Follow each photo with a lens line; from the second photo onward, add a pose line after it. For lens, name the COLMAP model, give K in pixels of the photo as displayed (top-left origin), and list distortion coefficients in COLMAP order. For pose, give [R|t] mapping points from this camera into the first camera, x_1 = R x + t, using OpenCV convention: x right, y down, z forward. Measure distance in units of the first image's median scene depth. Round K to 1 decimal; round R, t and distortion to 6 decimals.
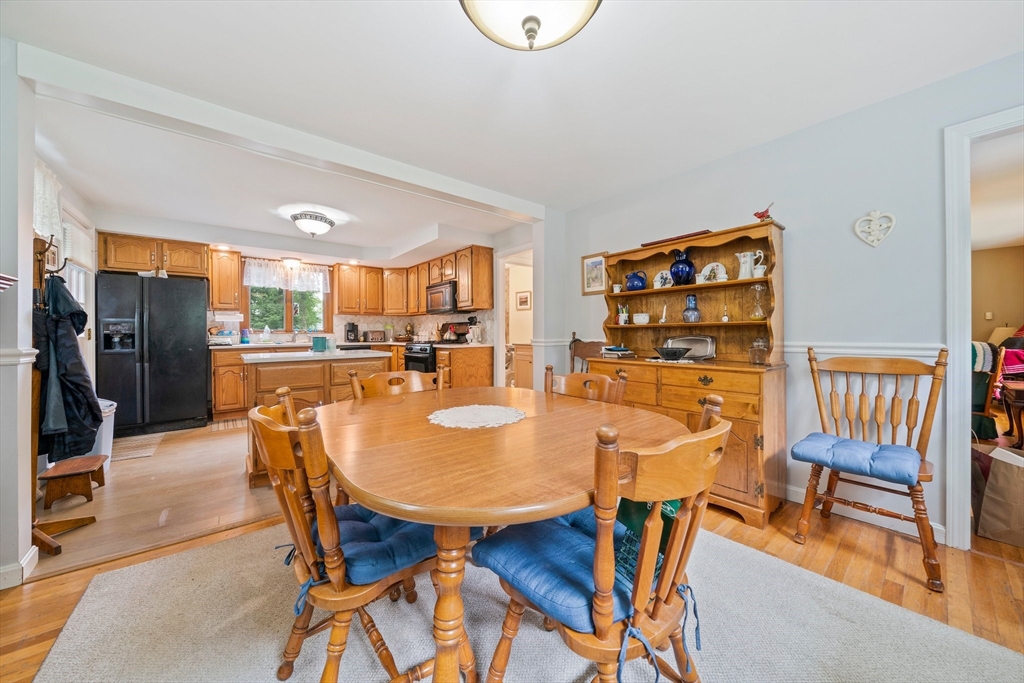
lens RADIAL K [[354.7, 0, 520.9], [0, 354.7, 334.4], [0, 0, 1]] dist [-0.007706, 0.000771]
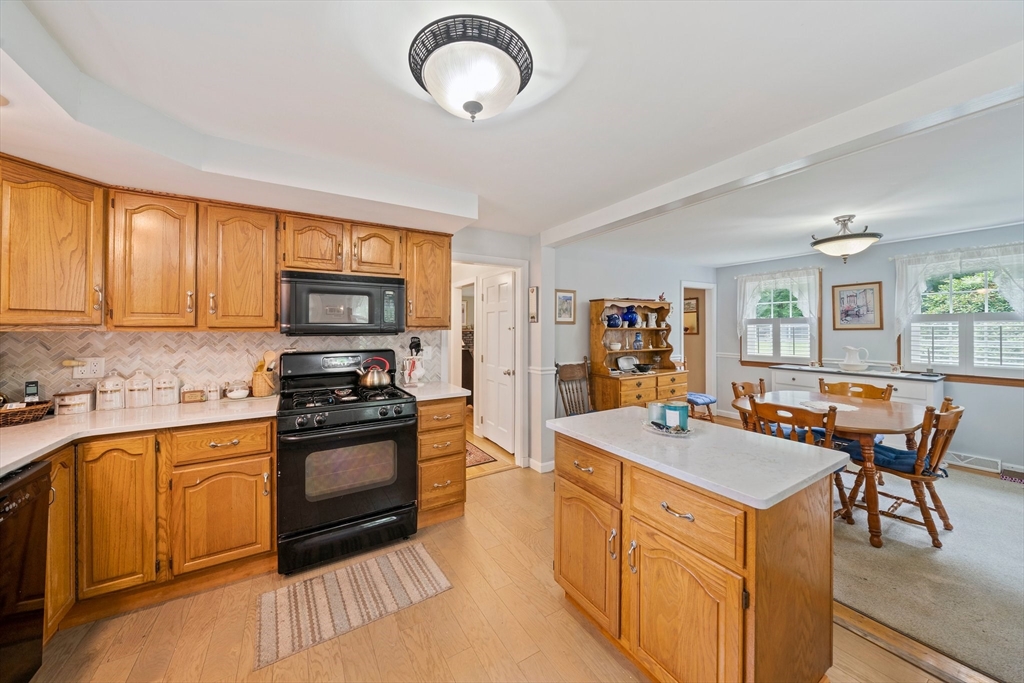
lens RADIAL K [[354.7, 0, 513.6], [0, 354.7, 332.2], [0, 0, 1]] dist [-0.007706, 0.000771]
pose [[0.144860, -0.003228, 0.989447, -0.759924], [0.007549, 0.999969, 0.002157, -0.068962], [-0.989423, 0.007156, 0.144880, 0.775888]]
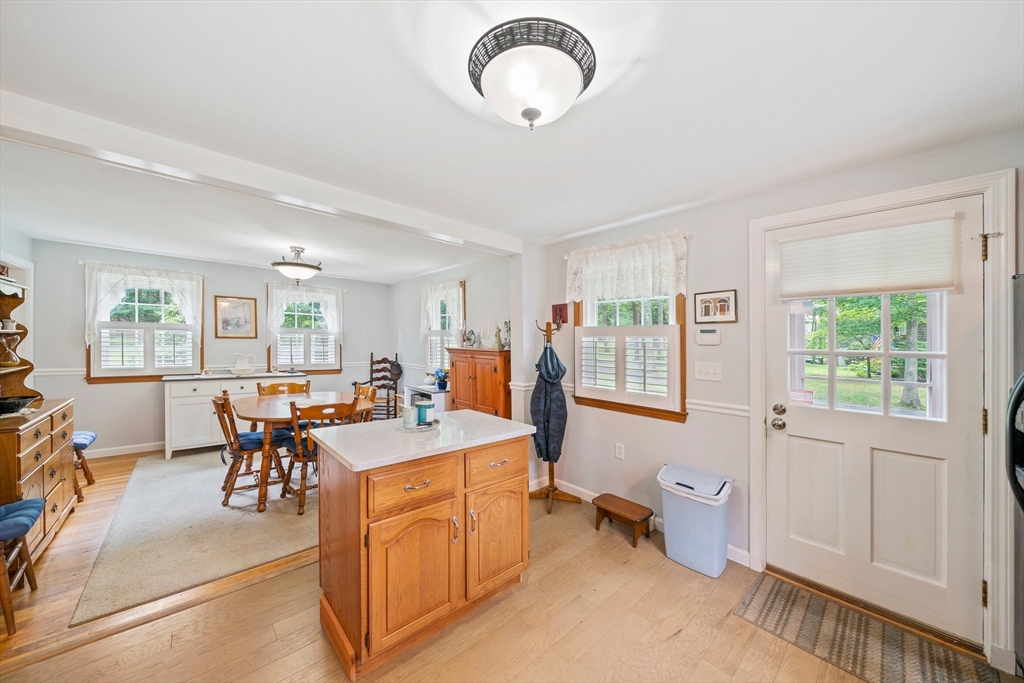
lens RADIAL K [[354.7, 0, 510.1], [0, 354.7, 350.8], [0, 0, 1]] dist [-0.007706, 0.000771]
pose [[-0.998615, -0.015748, -0.050202, -0.457715], [-0.017158, 0.999467, 0.027761, -0.072774], [0.049738, 0.028584, -0.998353, 1.108869]]
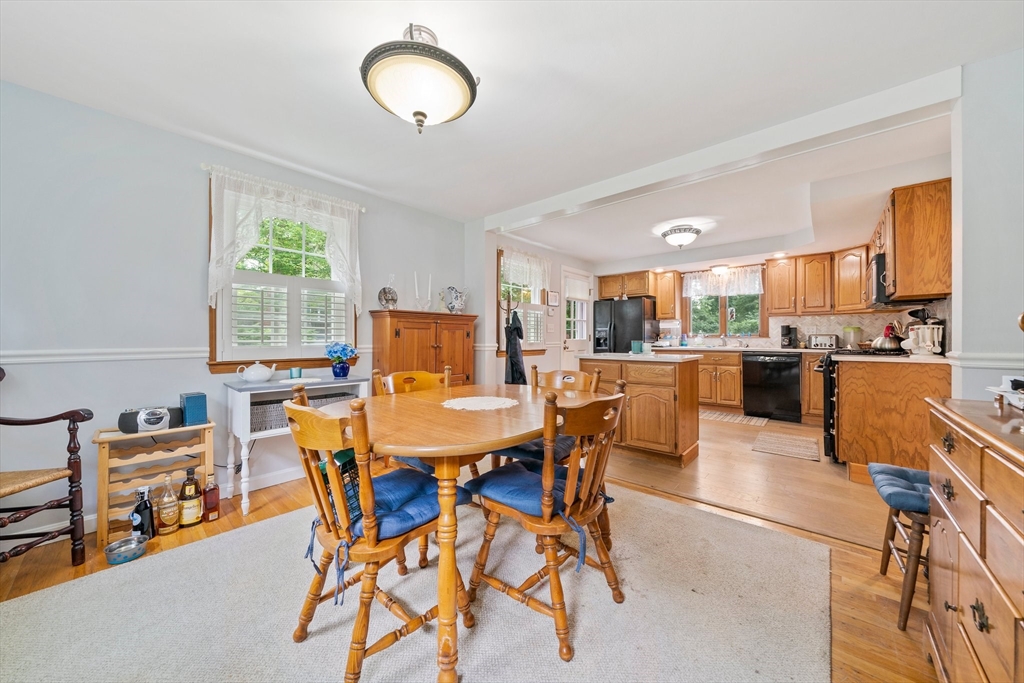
lens RADIAL K [[354.7, 0, 504.2], [0, 354.7, 338.8], [0, 0, 1]] dist [-0.007706, 0.000771]
pose [[0.132706, 0.005679, -0.991139, 0.351572], [-0.005020, 0.999975, 0.005057, -0.001798], [0.991143, 0.004304, 0.132731, 0.273325]]
